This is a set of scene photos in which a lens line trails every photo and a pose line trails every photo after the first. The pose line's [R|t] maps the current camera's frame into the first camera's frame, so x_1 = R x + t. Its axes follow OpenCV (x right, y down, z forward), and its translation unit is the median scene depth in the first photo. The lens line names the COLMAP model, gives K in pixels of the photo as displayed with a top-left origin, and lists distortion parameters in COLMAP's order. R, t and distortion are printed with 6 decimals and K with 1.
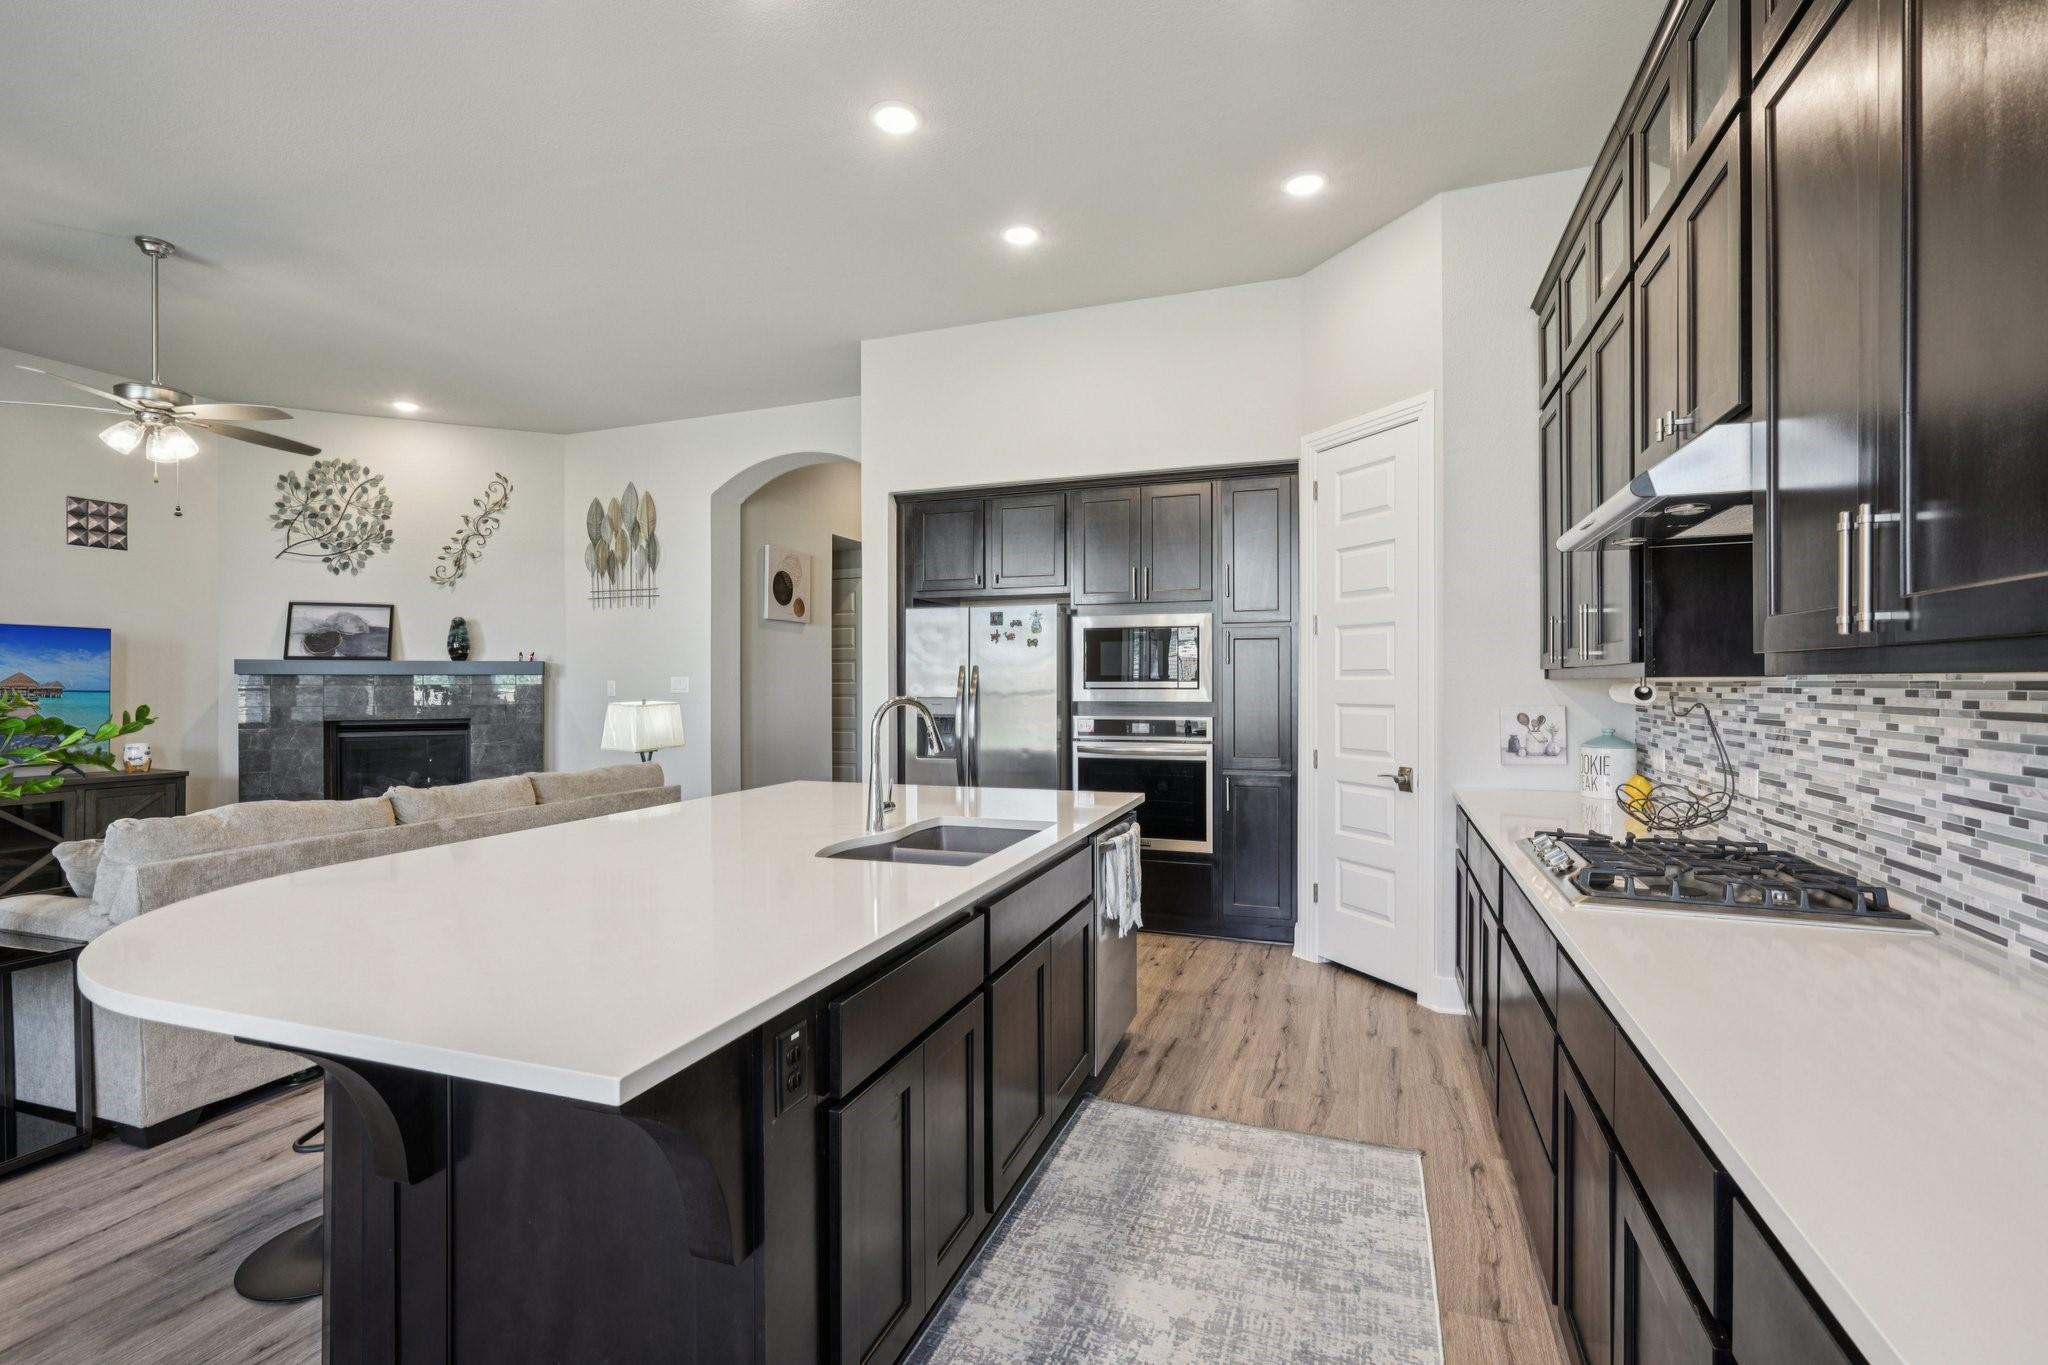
lens RADIAL K [[928.0, 0, 1018.7], [0, 928.0, 682.2], [0, 0, 1]] dist [-0.002344, 0.002507]
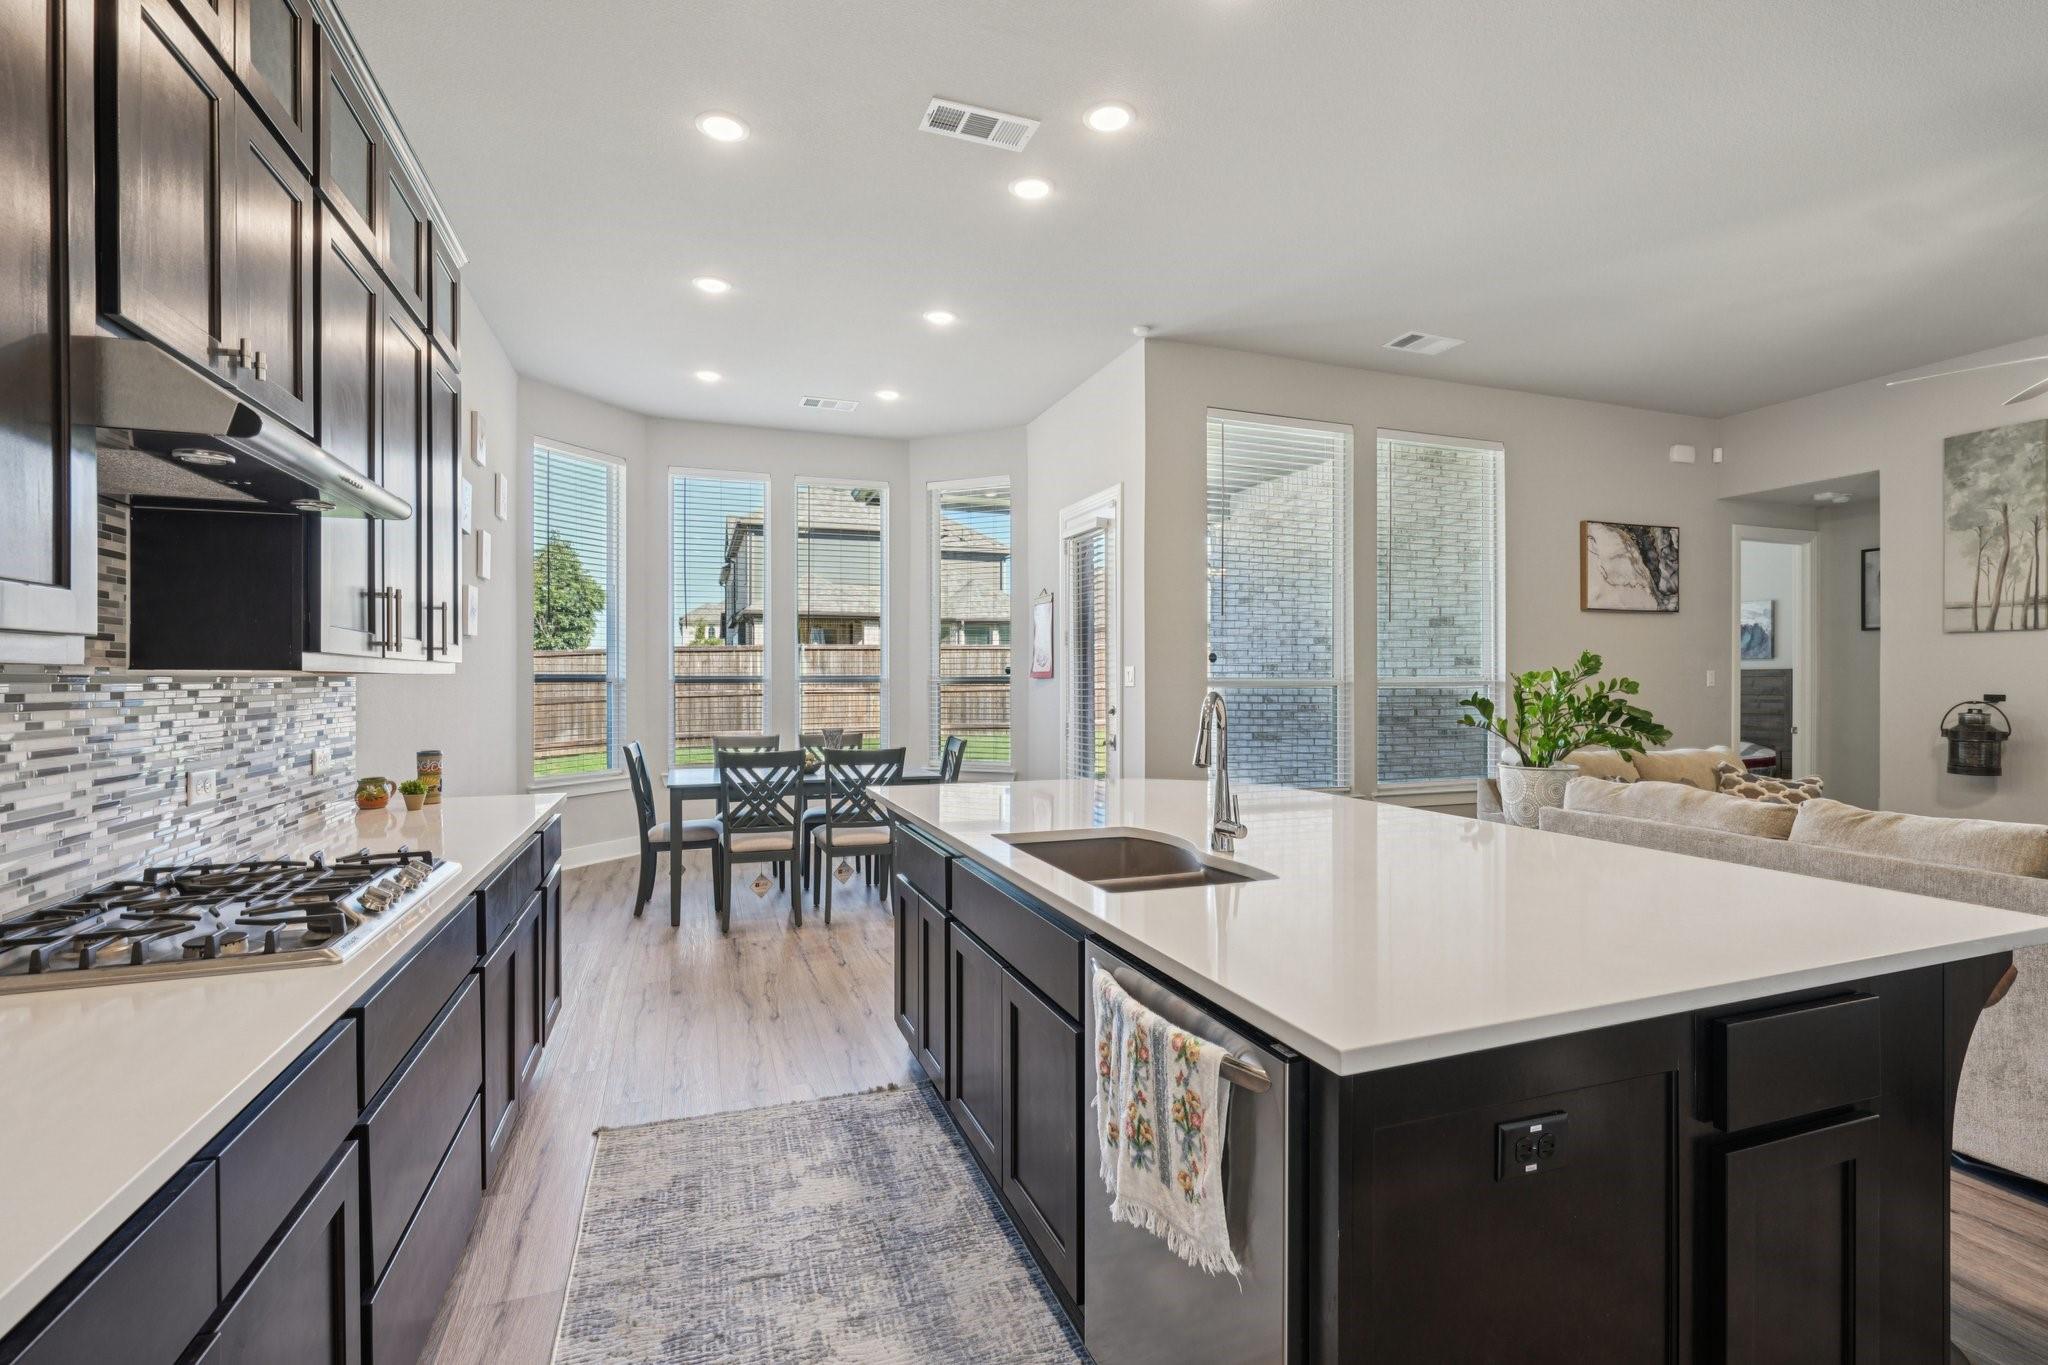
lens RADIAL K [[928.0, 0, 1023.3], [0, 928.0, 684.5], [0, 0, 1]] dist [-0.002344, 0.002507]
pose [[-0.761529, 0.008108, -0.648081, 0.215739], [0.002241, 0.999949, 0.009878, 0.000143], [0.648128, 0.006070, -0.761508, 0.624248]]
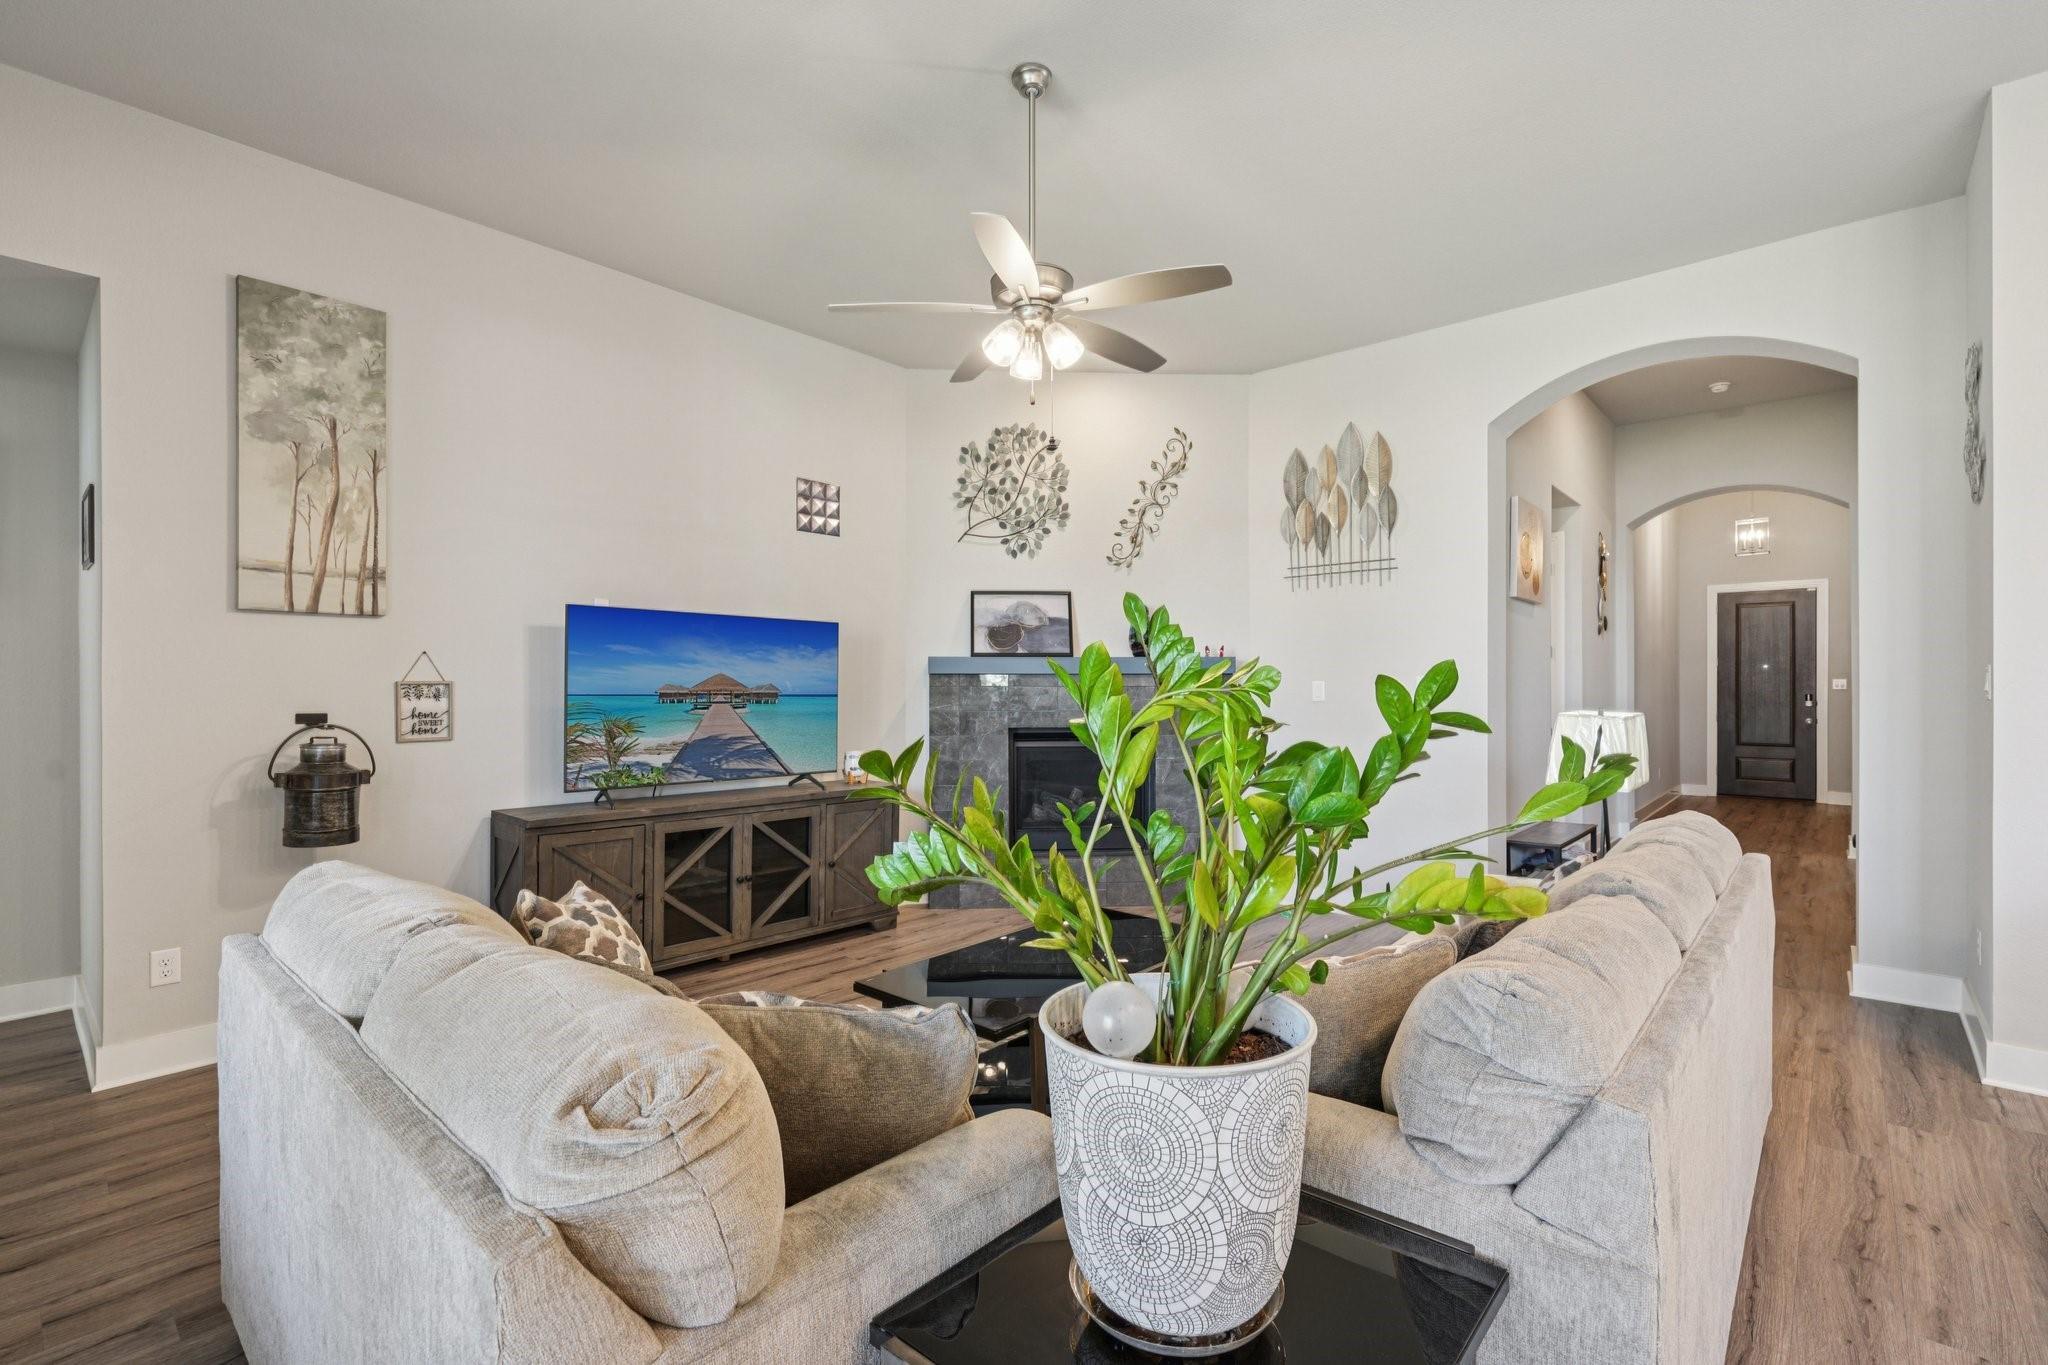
lens RADIAL K [[928.0, 0, 1029.5], [0, 928.0, 687.2], [0, 0, 1]] dist [-0.002344, 0.002507]
pose [[0.937440, -0.001778, -0.348142, -0.427049], [0.001073, 0.999997, -0.002219, 0.005795], [0.348145, 0.001706, 0.937439, 0.199133]]
